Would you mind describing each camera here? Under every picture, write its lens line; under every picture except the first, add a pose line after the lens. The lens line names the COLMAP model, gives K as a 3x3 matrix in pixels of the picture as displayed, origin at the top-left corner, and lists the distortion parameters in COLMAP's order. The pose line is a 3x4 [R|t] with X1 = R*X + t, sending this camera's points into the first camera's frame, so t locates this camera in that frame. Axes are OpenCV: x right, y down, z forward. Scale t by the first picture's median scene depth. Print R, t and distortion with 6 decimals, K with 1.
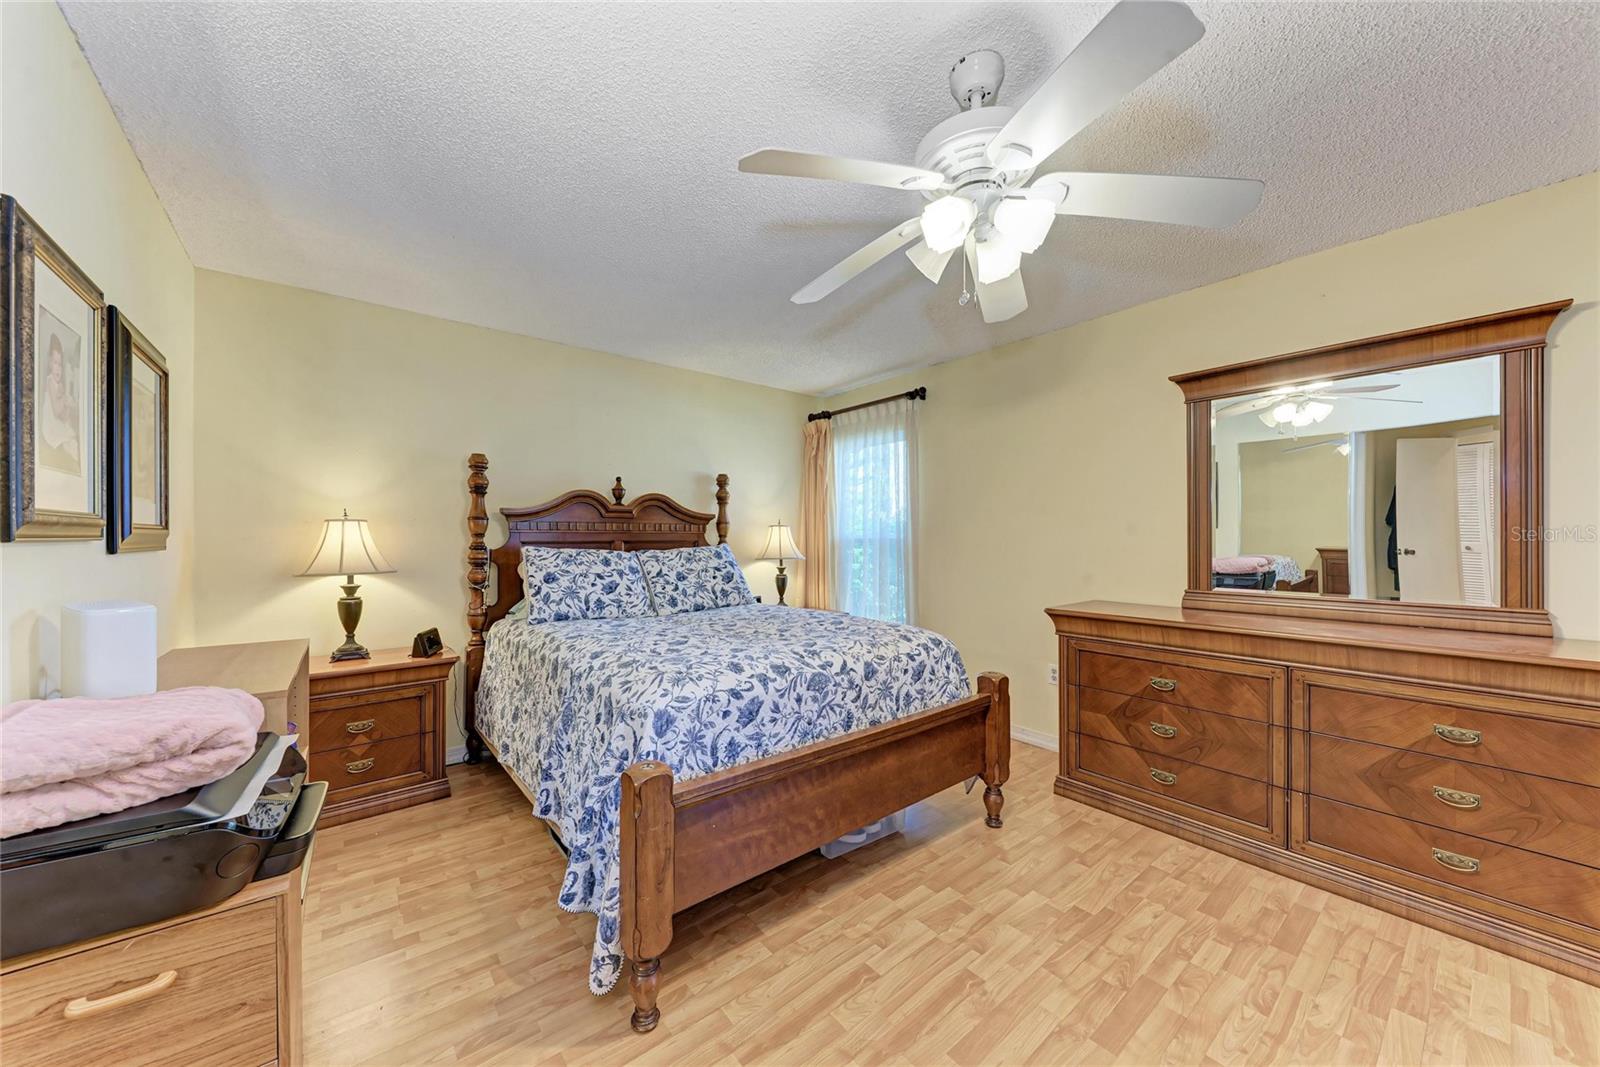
lens RADIAL K [[563.4, 0, 800.3], [0, 563.4, 540.0], [0, 0, 1]] dist [0.001266, -0.000072]
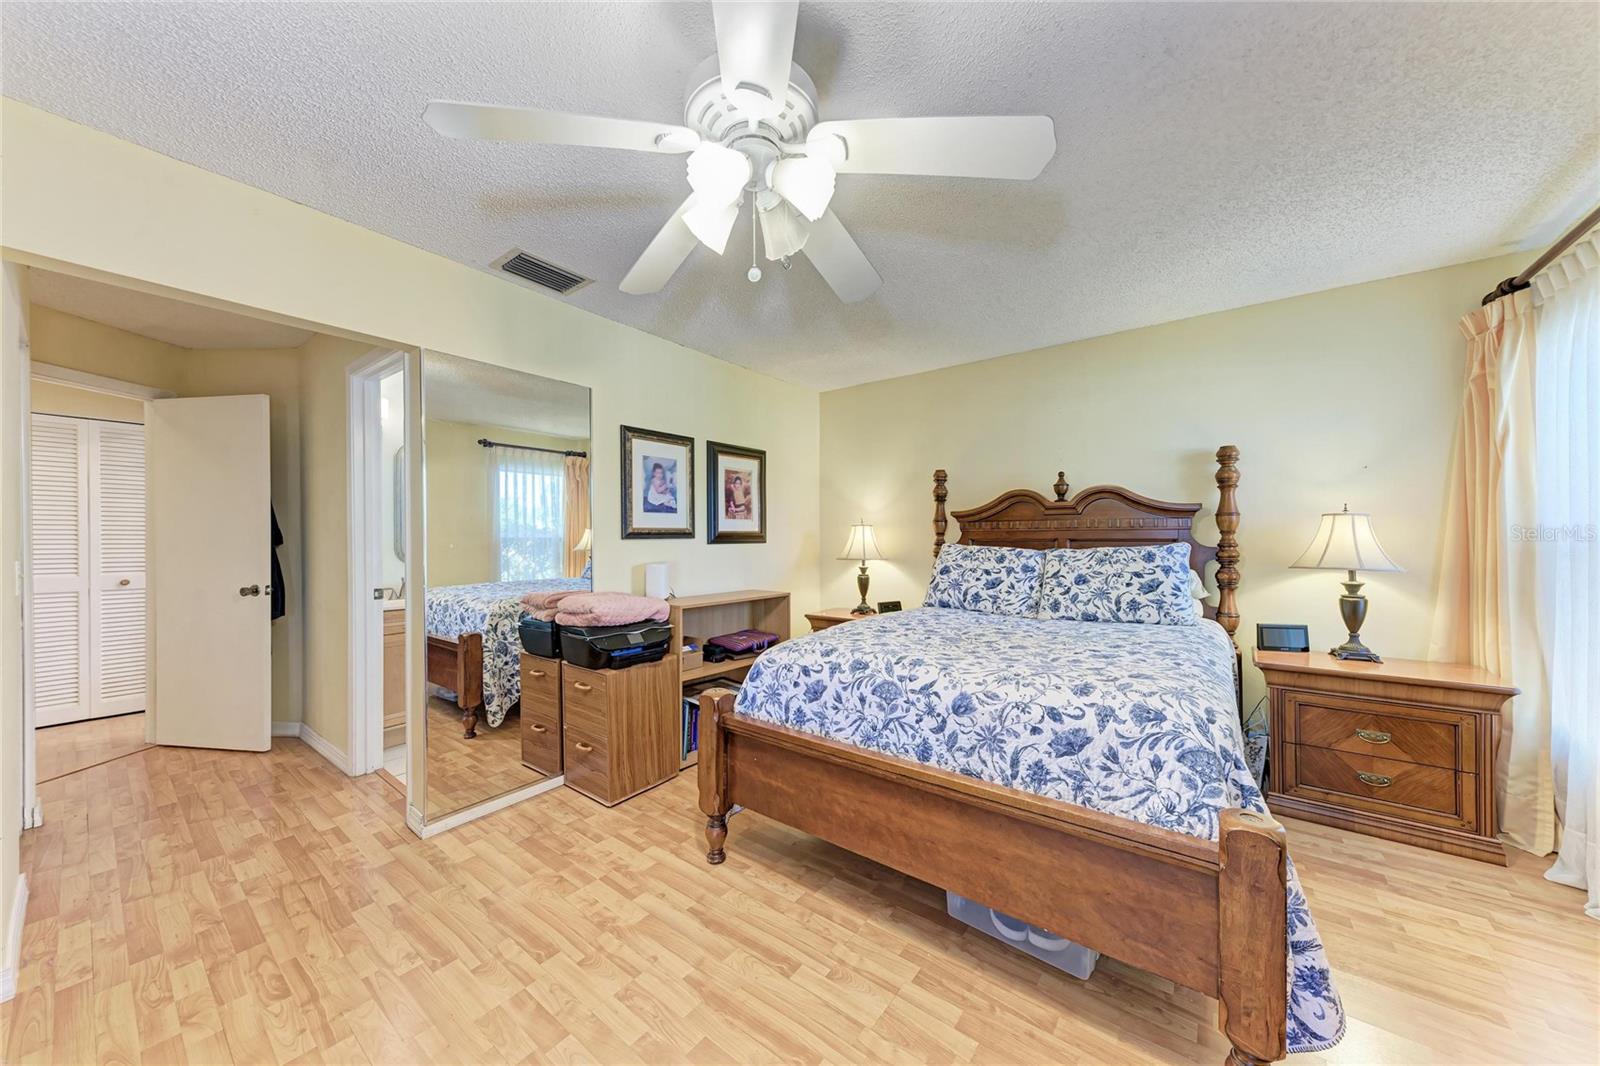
lens RADIAL K [[546.7, 0, 803.7], [0, 546.7, 542.2], [0, 0, 1]] dist [0.007890, -0.000328]
pose [[0.240413, 0.008751, -0.970631, 0.798436], [0.001337, 0.999955, 0.009347, -0.003436], [0.970670, -0.003545, 0.240391, 0.588038]]
